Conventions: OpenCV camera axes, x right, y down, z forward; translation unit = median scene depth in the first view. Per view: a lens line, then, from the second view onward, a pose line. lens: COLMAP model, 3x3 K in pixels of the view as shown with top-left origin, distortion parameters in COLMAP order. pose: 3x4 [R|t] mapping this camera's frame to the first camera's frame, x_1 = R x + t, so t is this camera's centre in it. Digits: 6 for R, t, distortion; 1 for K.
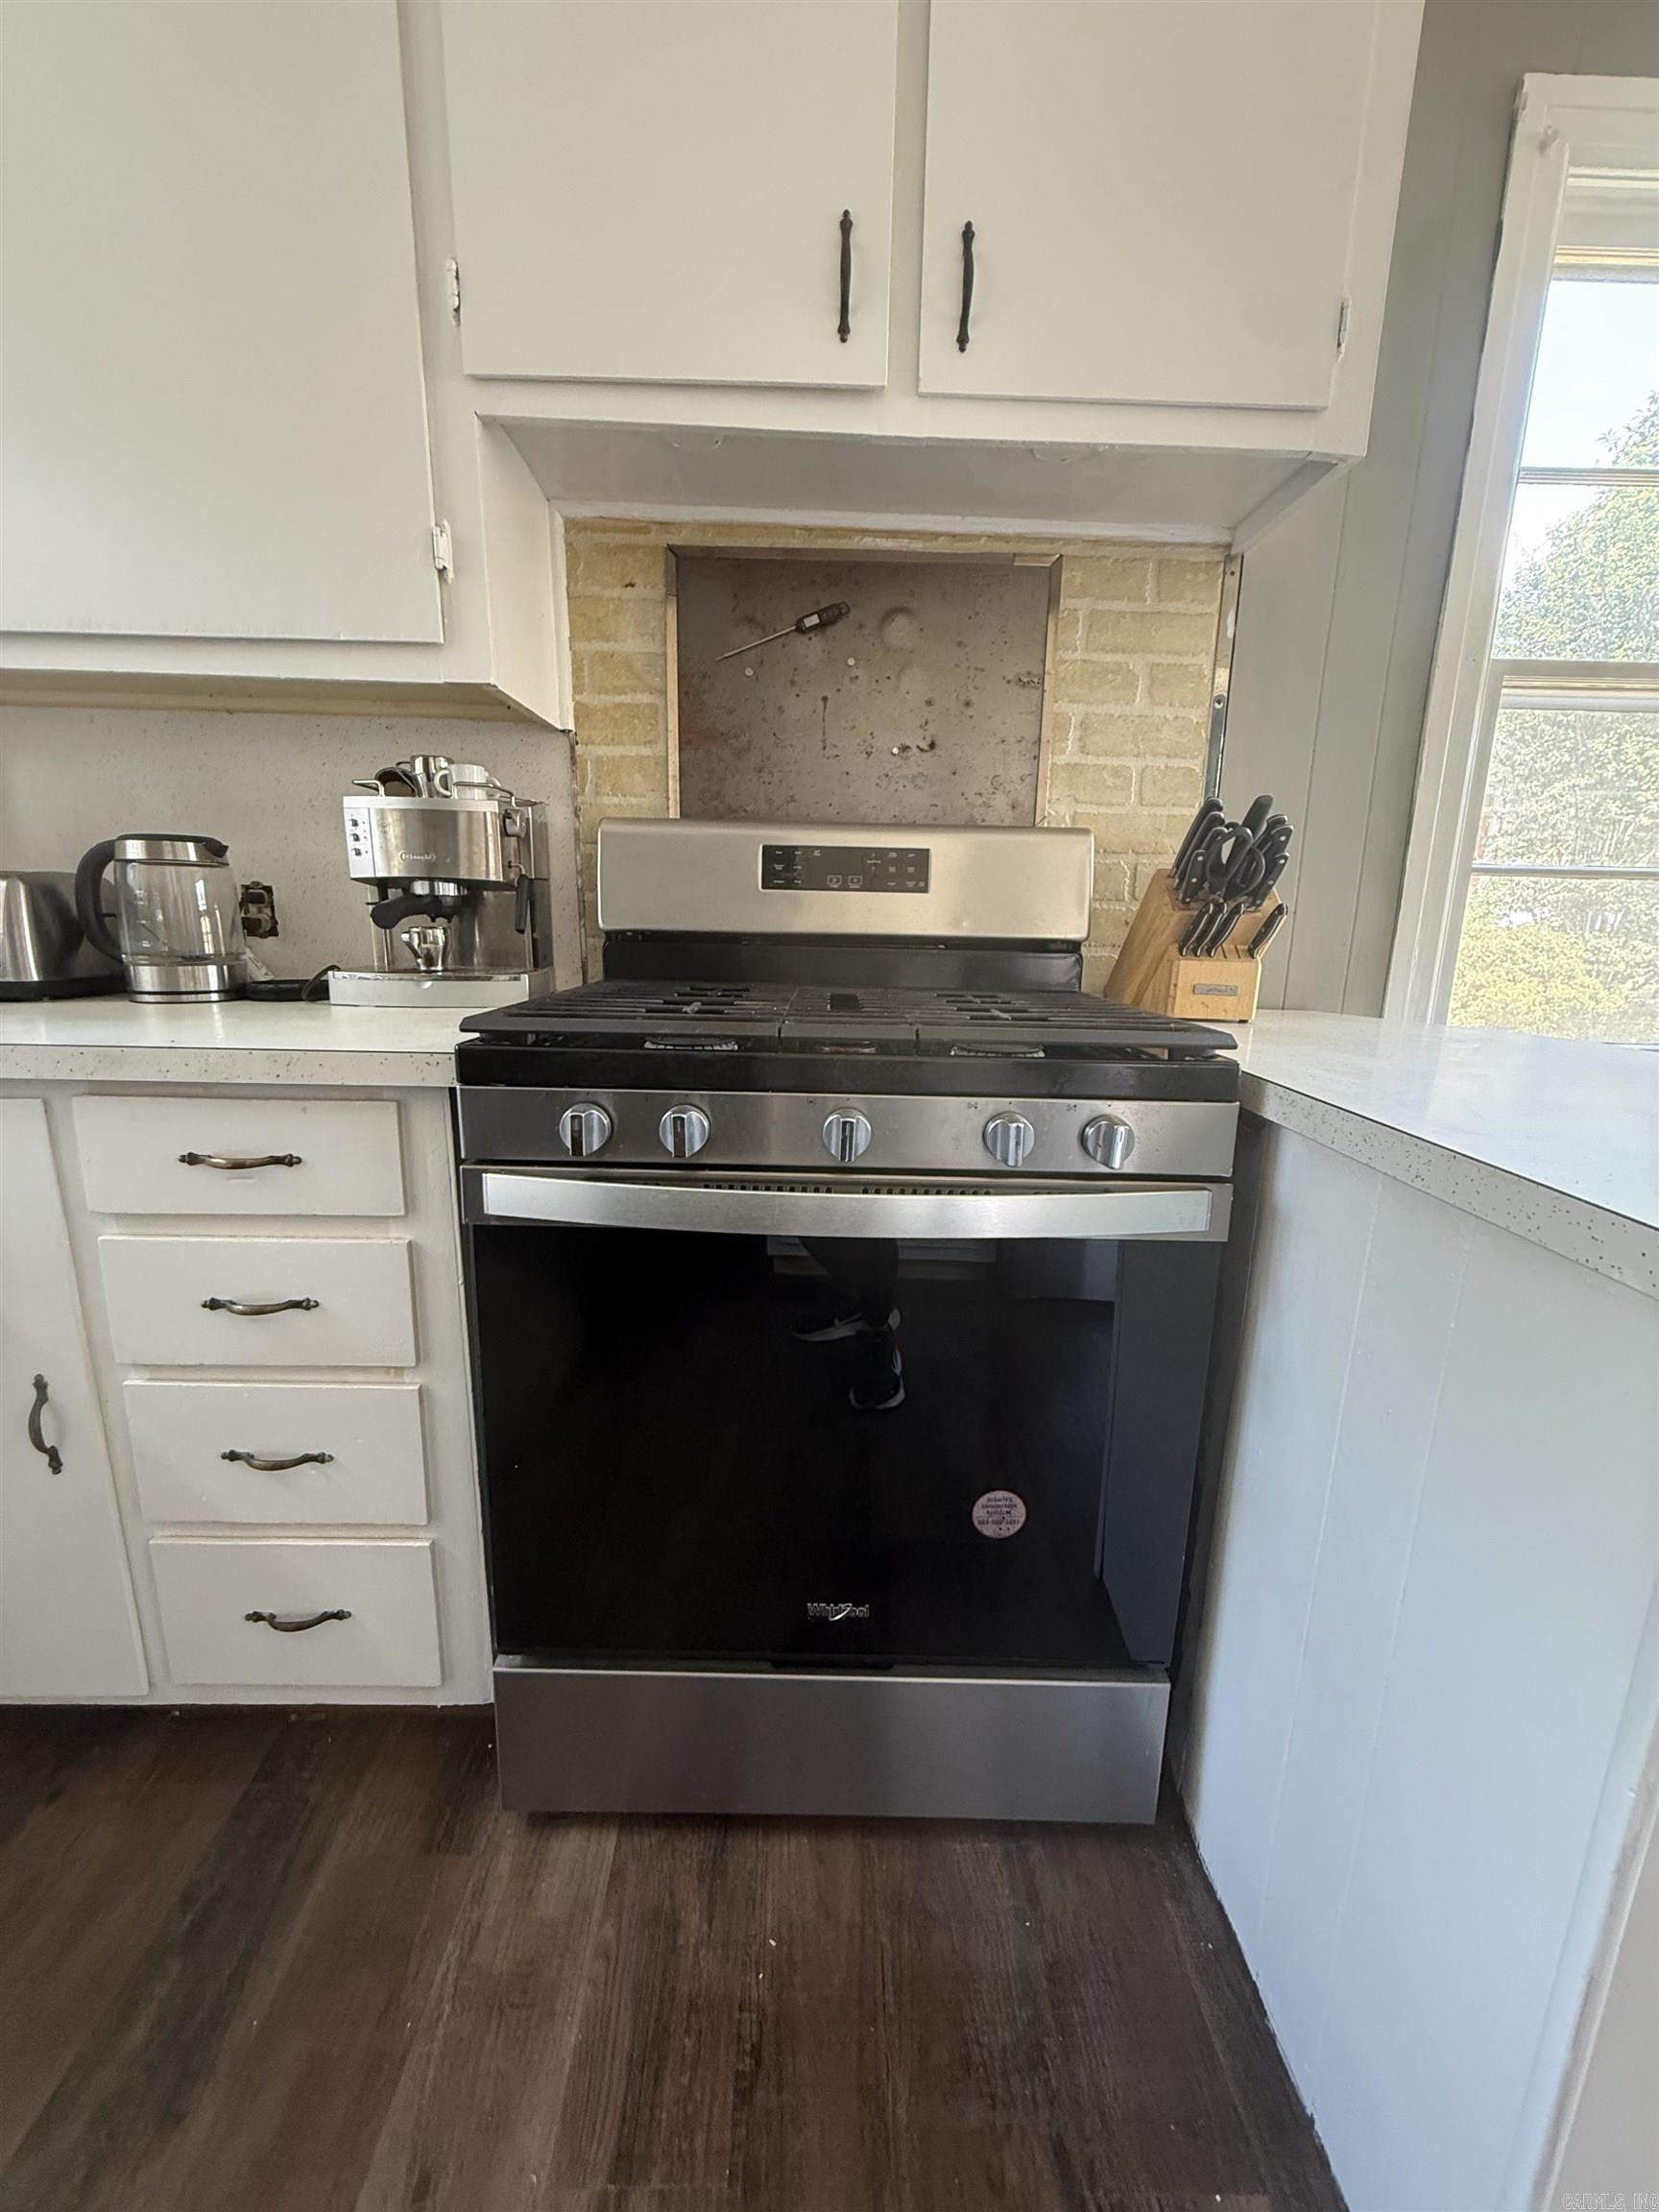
lens RADIAL K [[878.3, 0, 828.2], [0, 878.3, 1100.4], [0, 0, 1]] dist [0.000933, 0.000143]
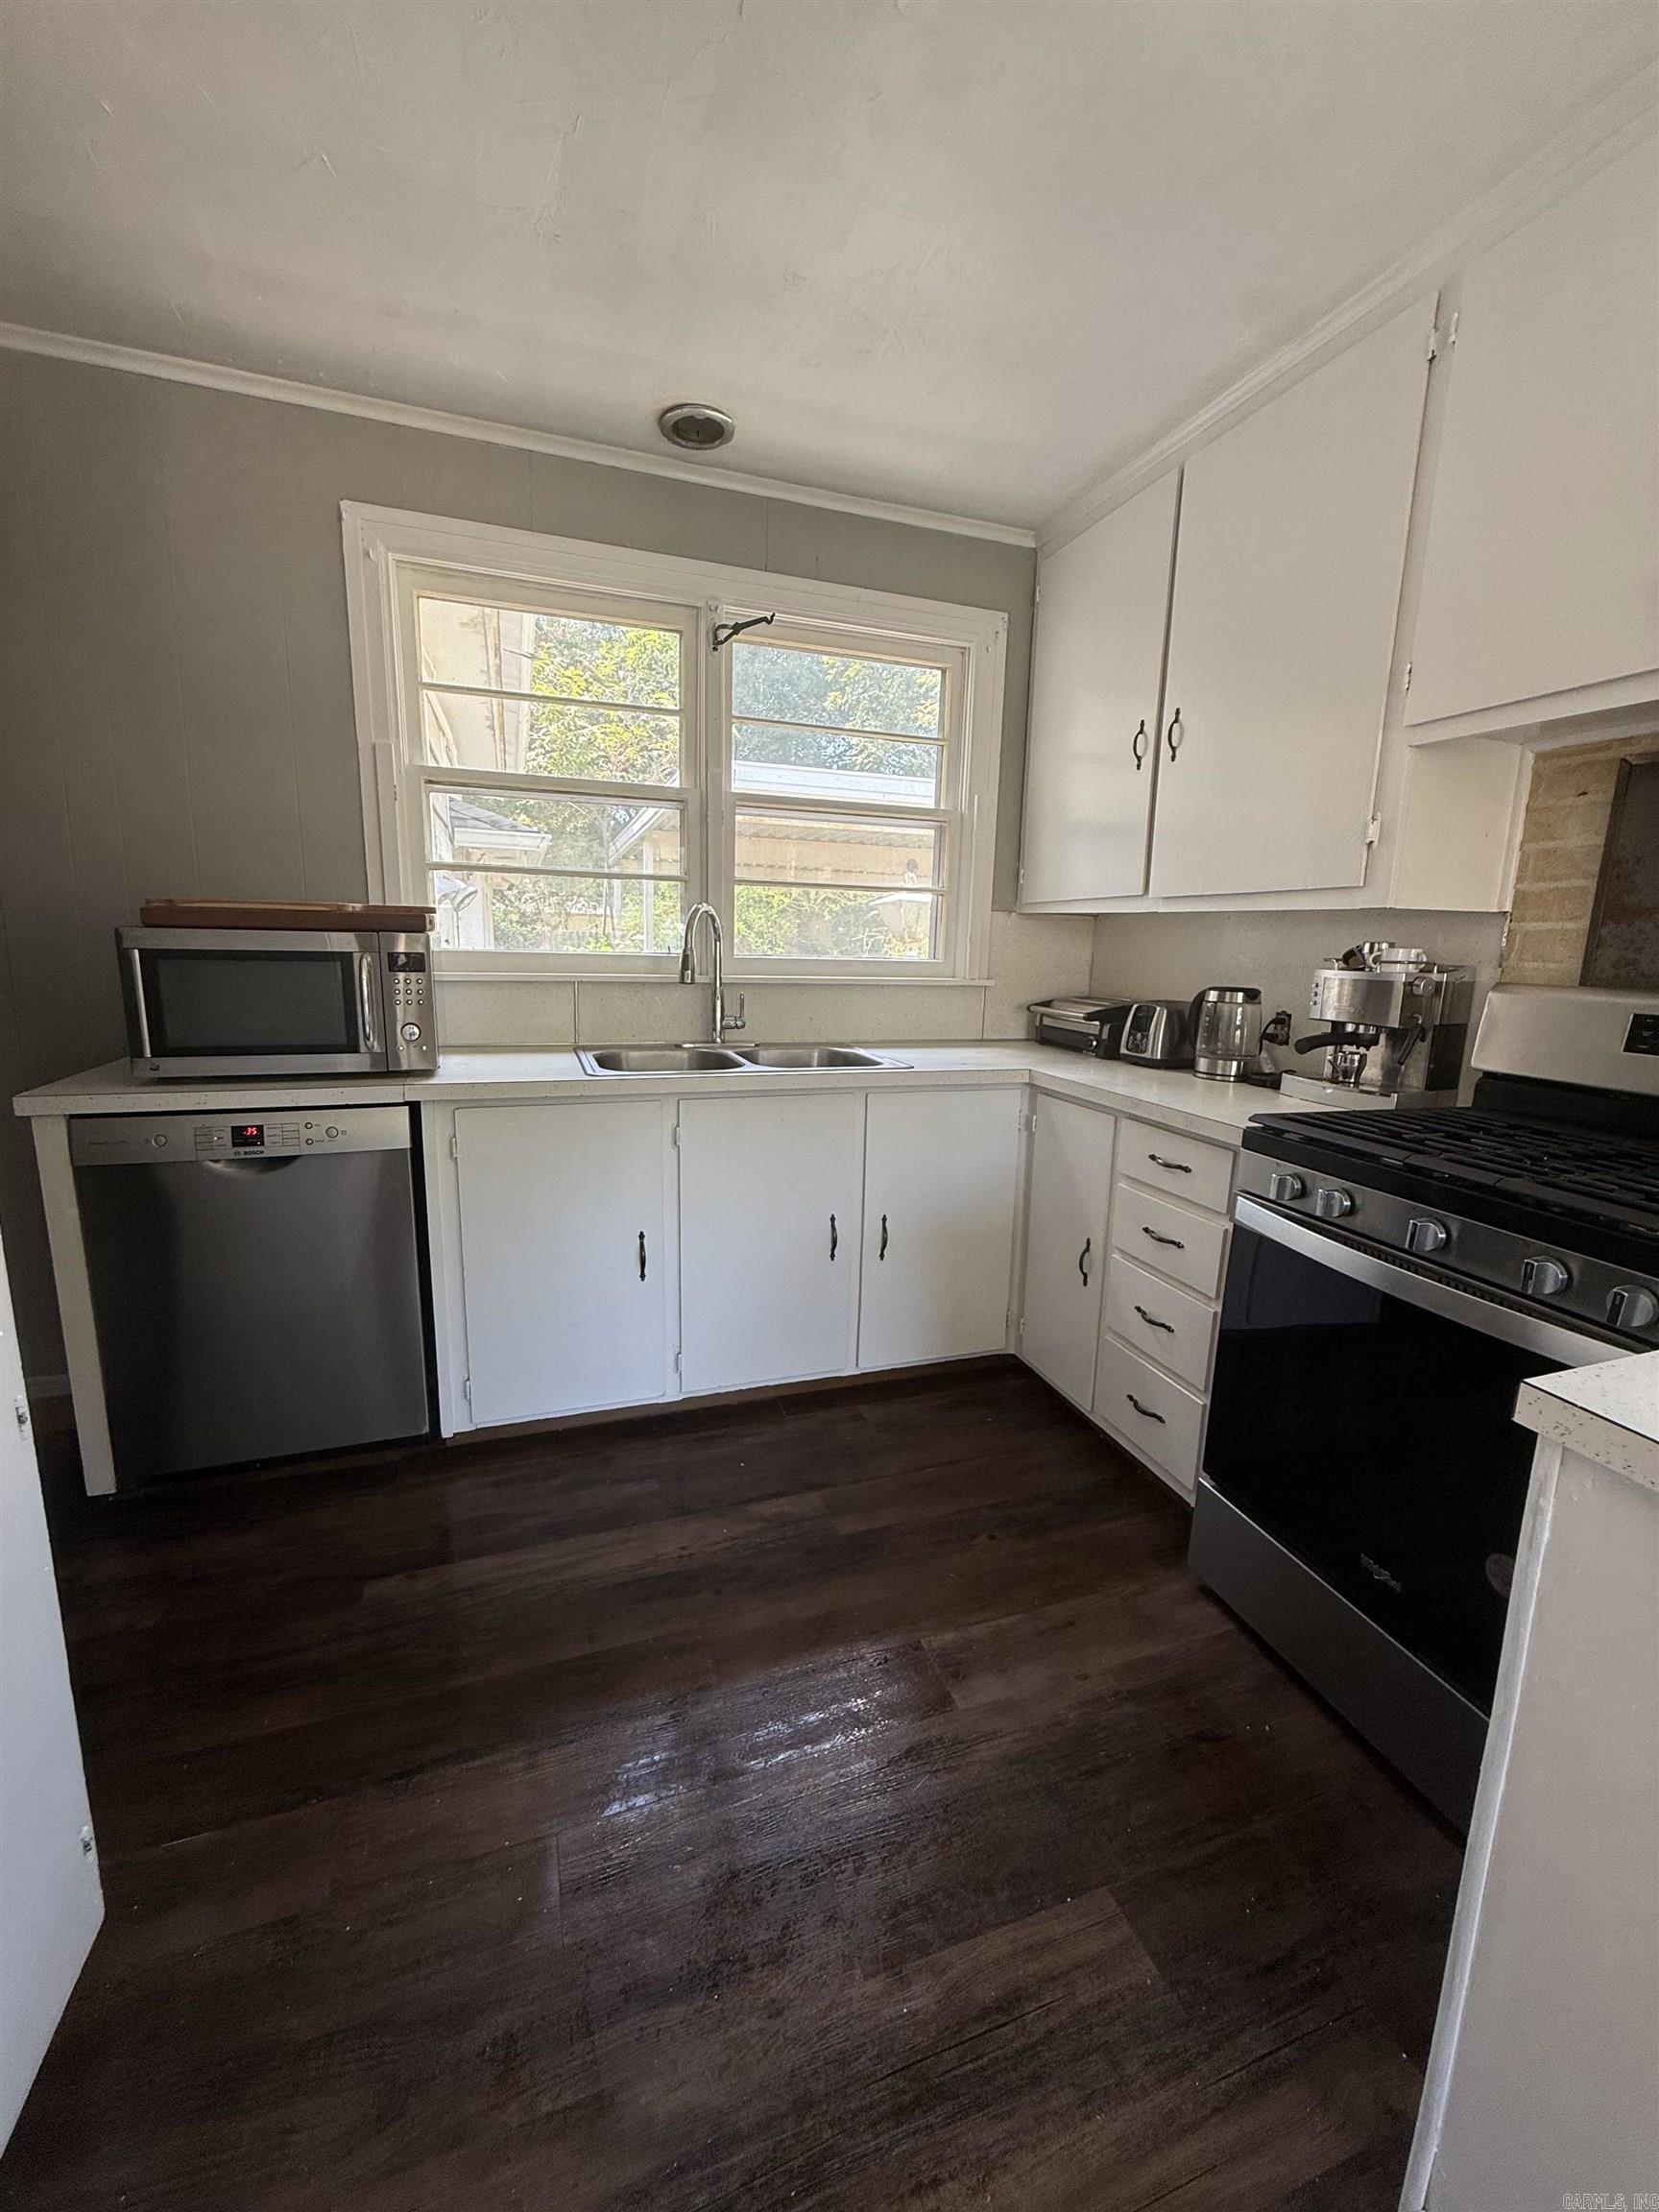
lens RADIAL K [[878.3, 0, 828.2], [0, 878.3, 1100.4], [0, 0, 1]] dist [0.000933, 0.000143]
pose [[0.310551, 0.159624, -0.937059, 0.702199], [-0.221282, 0.970856, 0.092046, -0.062794], [0.924442, 0.178770, 0.336822, -0.314805]]
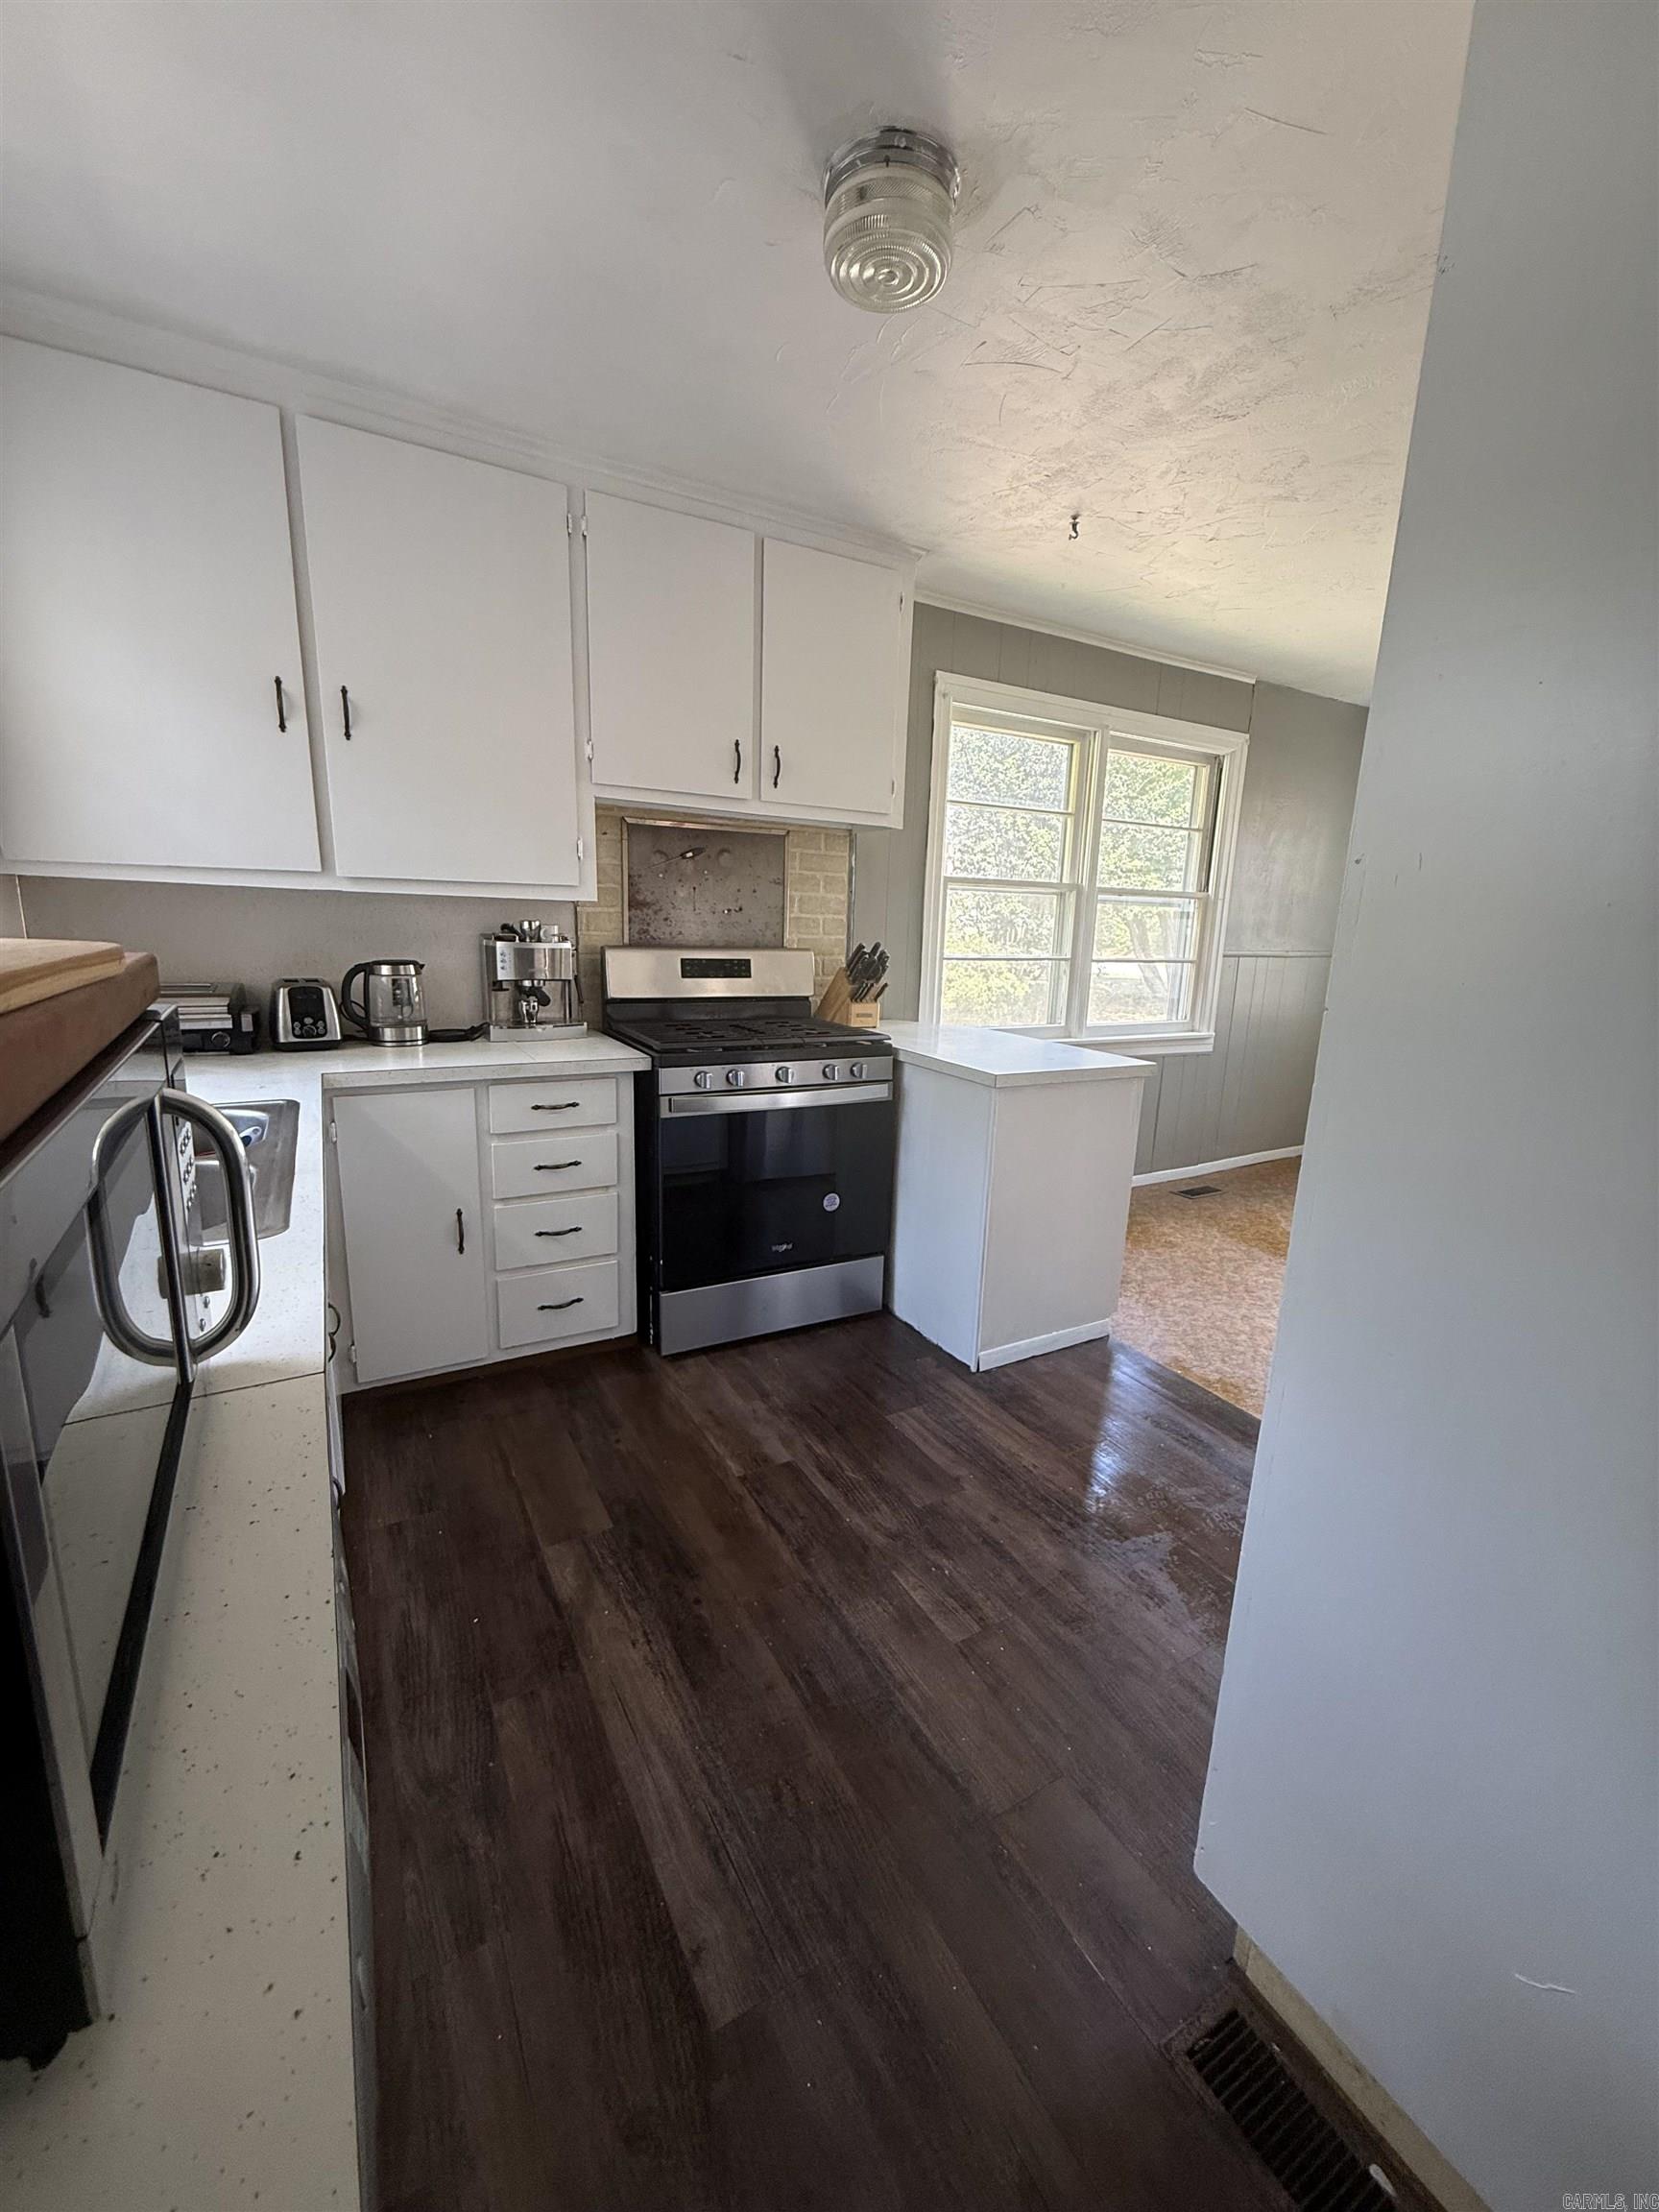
lens RADIAL K [[878.3, 0, 828.2], [0, 878.3, 1100.4], [0, 0, 1]] dist [0.000933, 0.000143]
pose [[0.879364, -0.090353, 0.467498, -0.855752], [0.085420, 0.995838, 0.031789, 0.027617], [-0.468425, 0.011979, 0.883422, -1.178494]]
